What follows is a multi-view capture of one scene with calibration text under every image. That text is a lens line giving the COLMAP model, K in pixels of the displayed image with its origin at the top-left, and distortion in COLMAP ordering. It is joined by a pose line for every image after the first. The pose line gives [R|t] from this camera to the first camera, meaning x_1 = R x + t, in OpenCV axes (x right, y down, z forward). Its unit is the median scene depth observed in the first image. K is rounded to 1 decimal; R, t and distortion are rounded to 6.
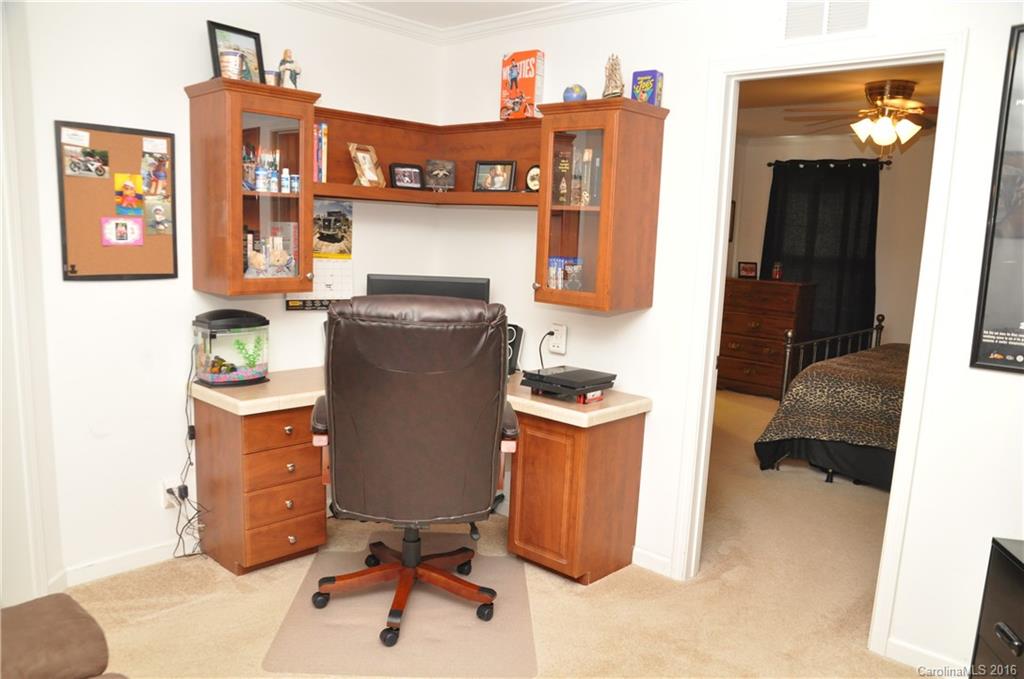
lens RADIAL K [[768.2, 0, 508.9], [0, 768.2, 369.3], [0, 0, 1]] dist [-0.136057, 0.116771]
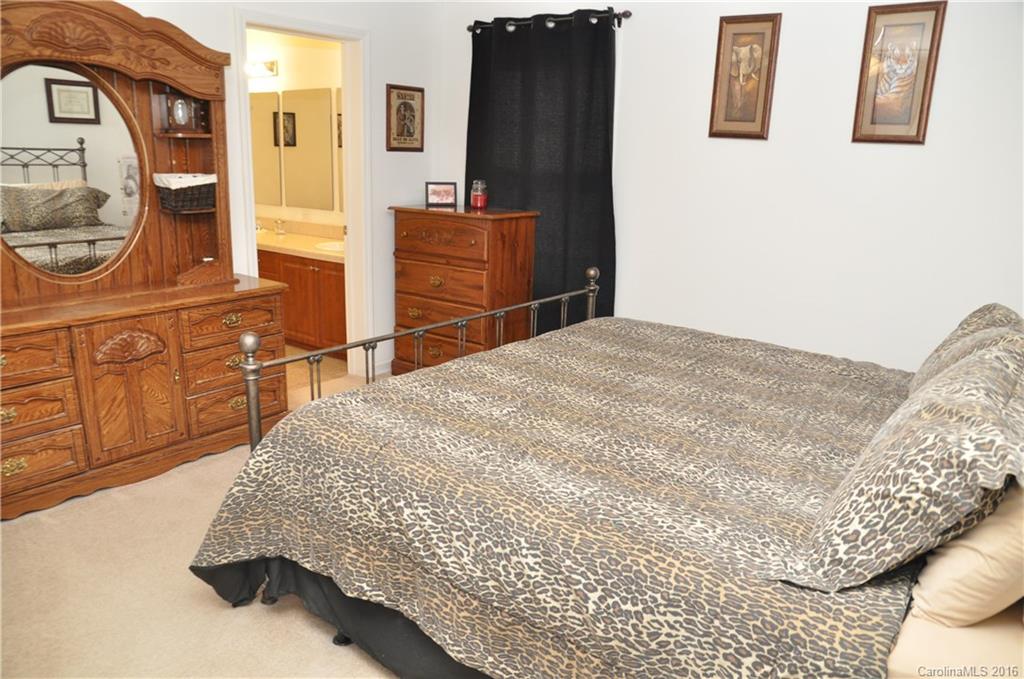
lens RADIAL K [[768.2, 0, 513.4], [0, 768.2, 350.0], [0, 0, 1]] dist [-0.136057, 0.116771]
pose [[0.997146, -0.033464, 0.067676, 0.341594], [0.027598, 0.995927, 0.085833, -0.053955], [-0.070273, -0.083720, 0.994008, 0.343330]]
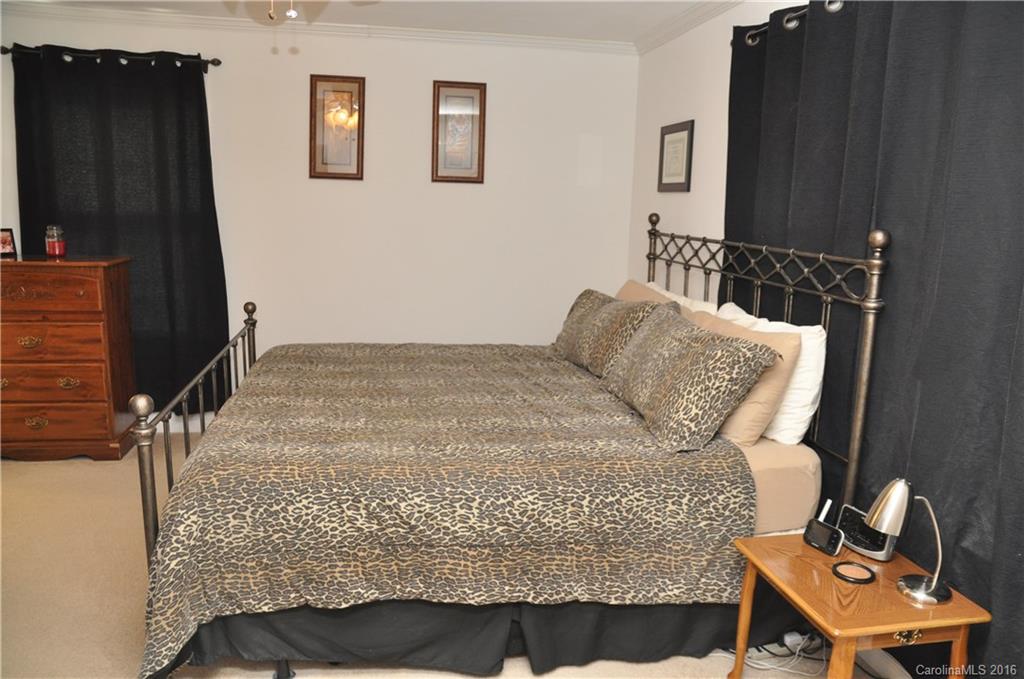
lens RADIAL K [[768.2, 0, 514.2], [0, 768.2, 356.2], [0, 0, 1]] dist [-0.136057, 0.116771]
pose [[0.608902, -0.178298, 0.772948, 0.115762], [0.131347, 0.983623, 0.123424, -0.068136], [-0.782296, 0.026371, 0.622349, 0.376017]]
